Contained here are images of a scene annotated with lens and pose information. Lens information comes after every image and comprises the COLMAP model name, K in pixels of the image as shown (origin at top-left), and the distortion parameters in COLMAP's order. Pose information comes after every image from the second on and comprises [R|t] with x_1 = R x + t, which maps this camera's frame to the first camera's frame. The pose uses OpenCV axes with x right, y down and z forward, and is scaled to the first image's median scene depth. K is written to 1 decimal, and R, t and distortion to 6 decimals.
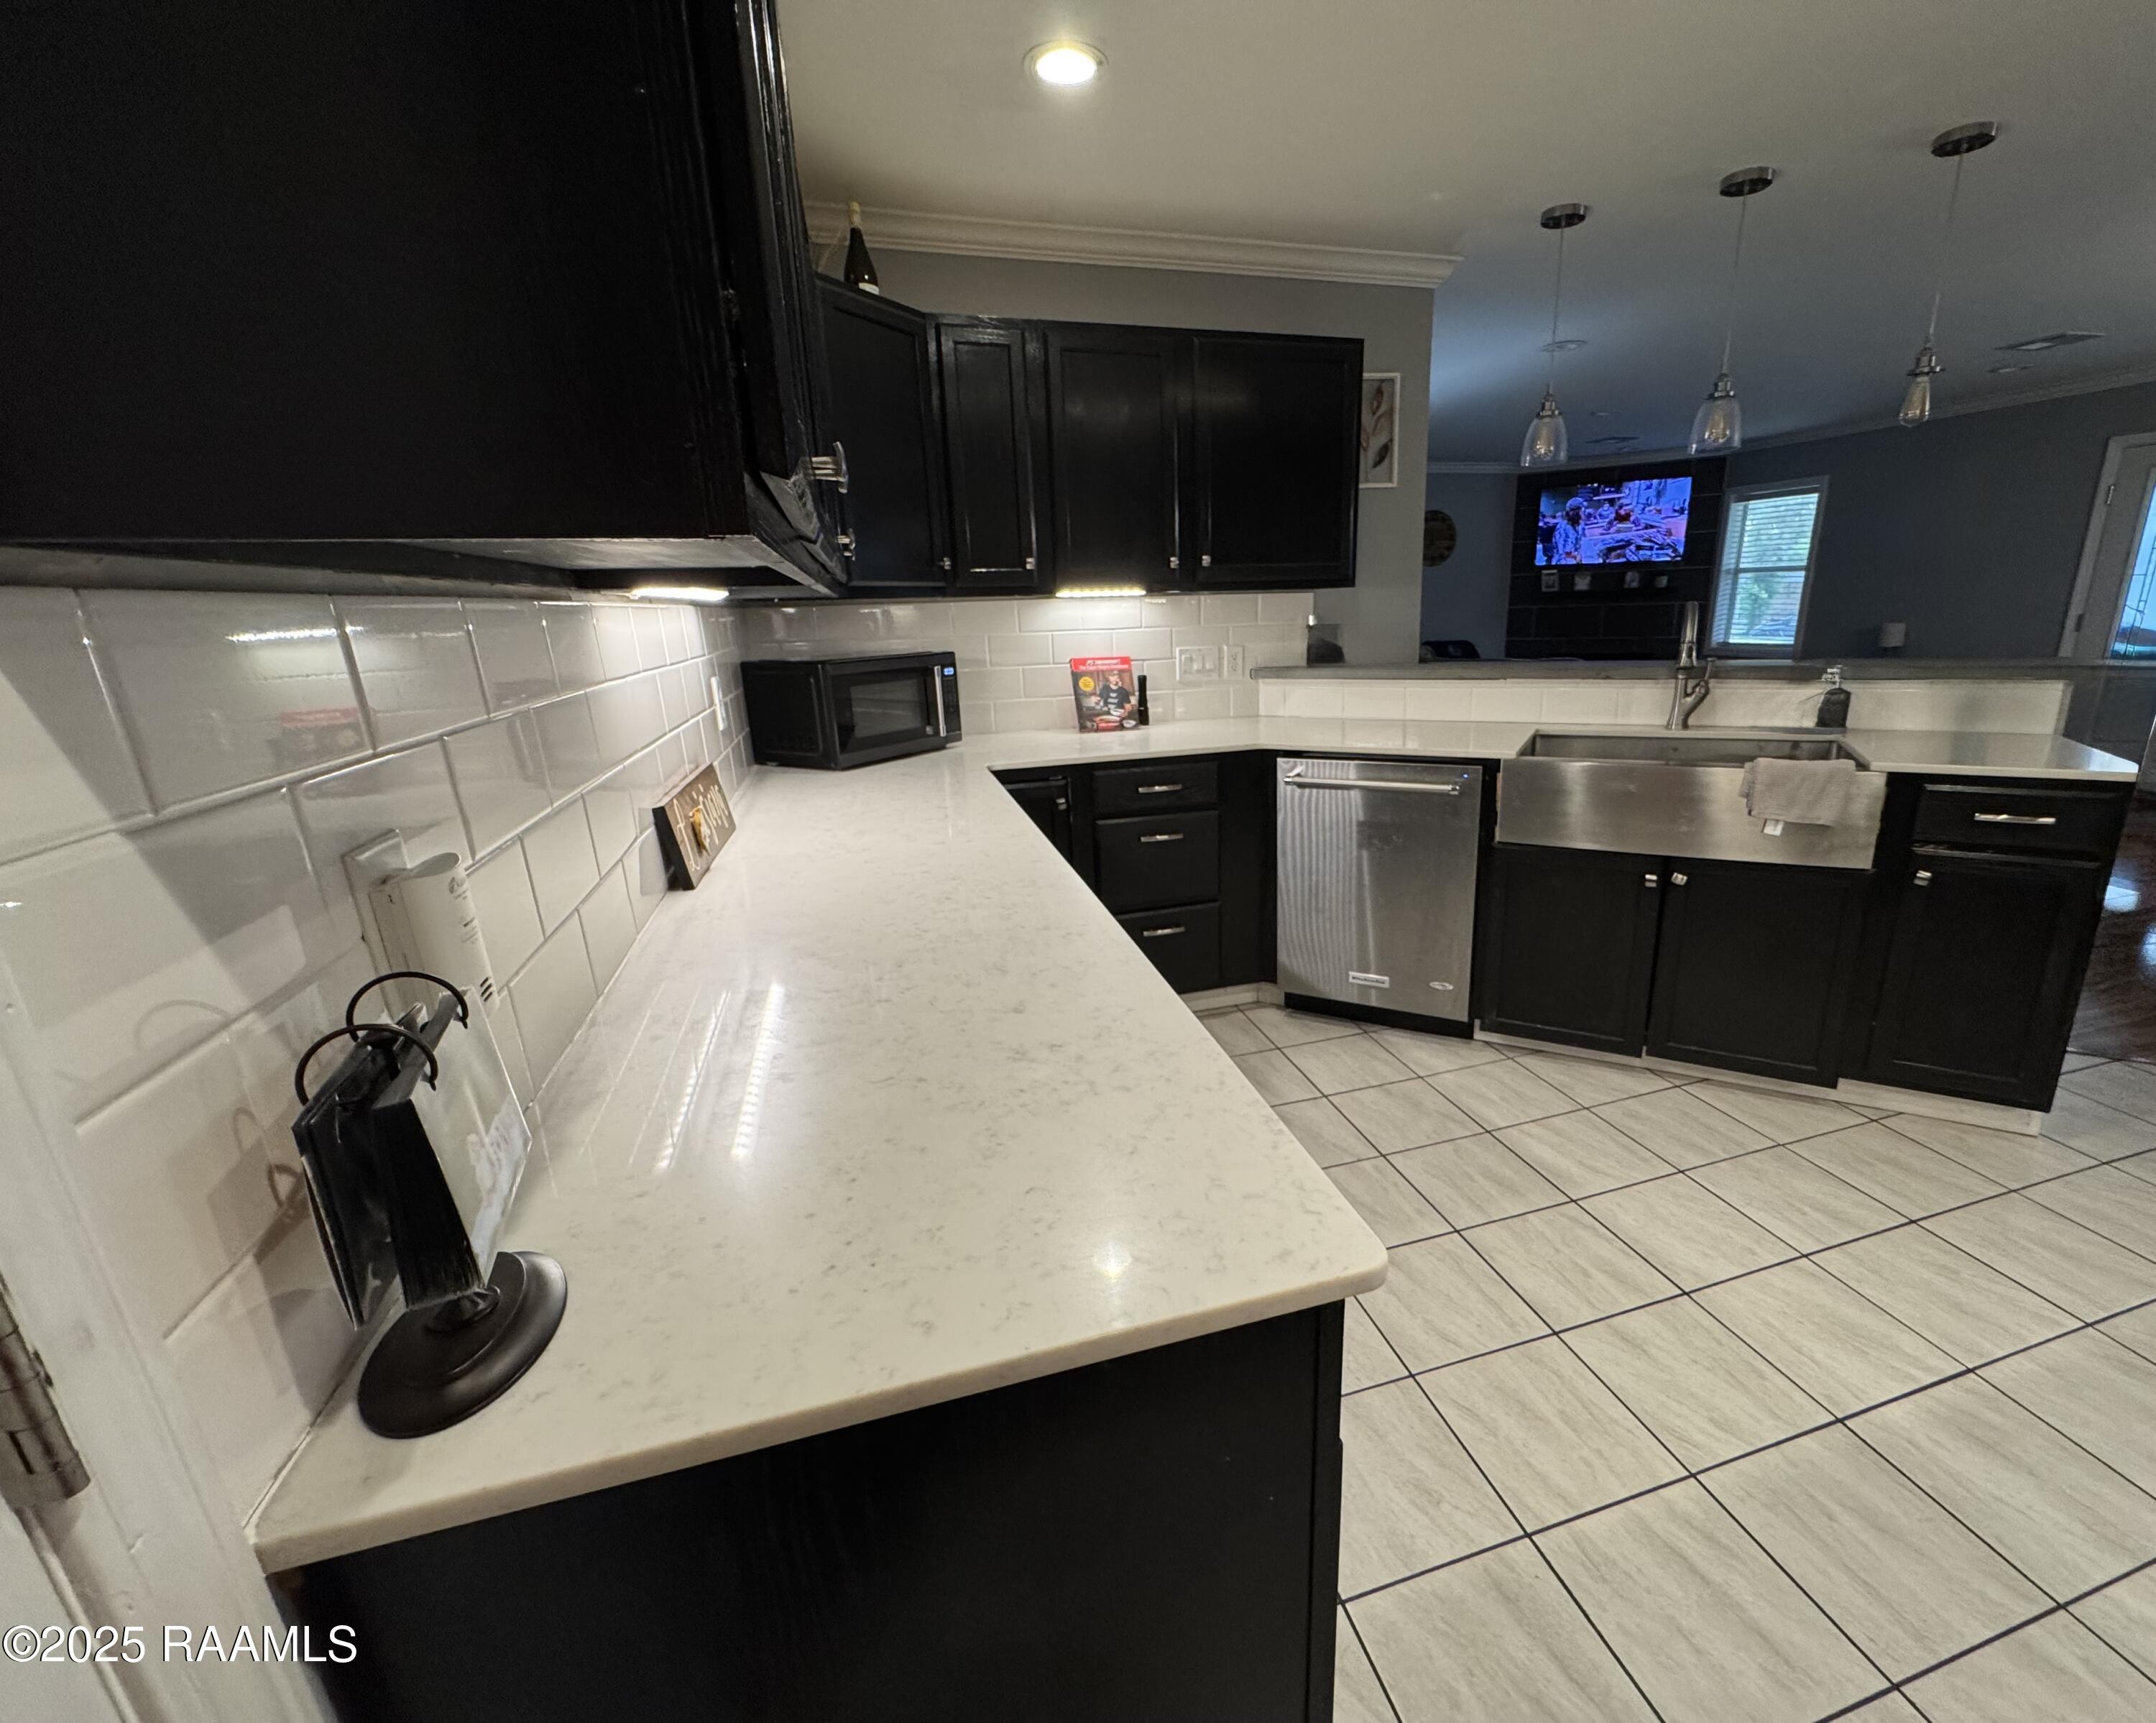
lens RADIAL K [[924.6, 0, 1144.5], [0, 924.6, 861.6], [0, 0, 1]] dist [-0.001346, 0.000084]
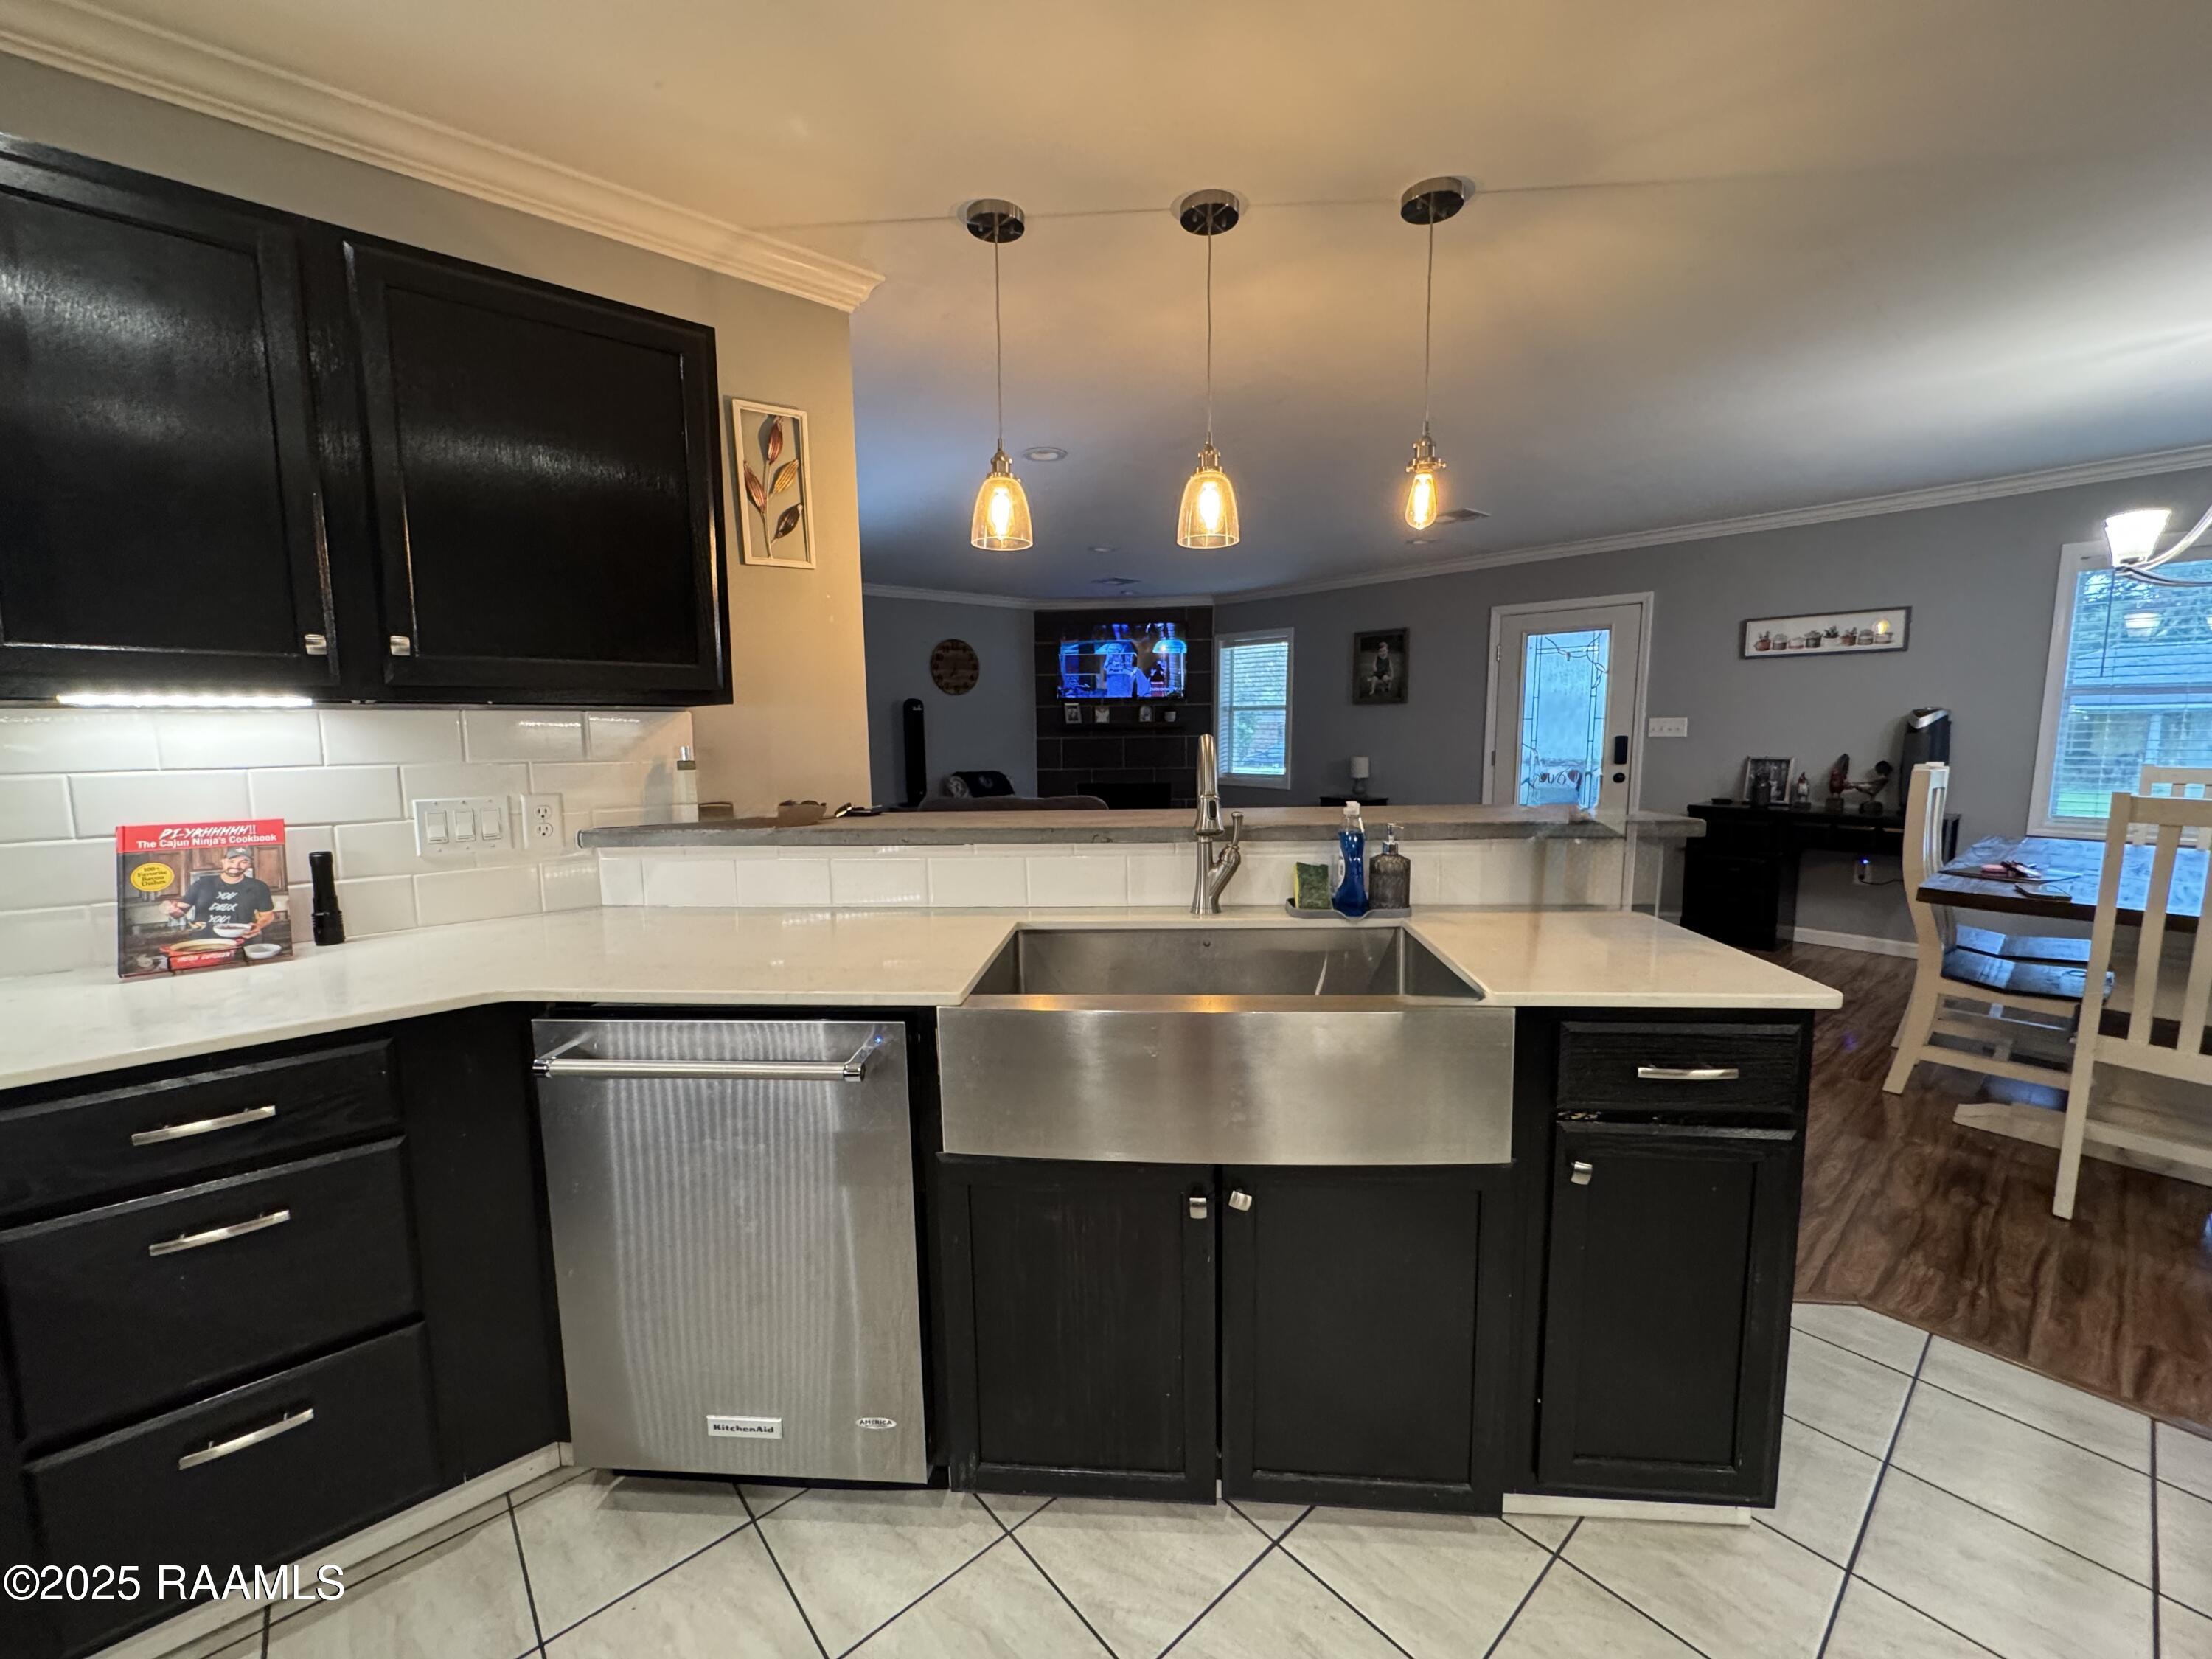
lens RADIAL K [[883.7, 0, 1102.8], [0, 883.7, 829.5], [0, 0, 1]] dist [-0.002519, 0.000139]
pose [[0.915453, -0.026624, 0.401543, 0.205815], [0.091298, 0.985532, -0.142798, -0.100371], [-0.391932, 0.167385, 0.904639, 0.359127]]
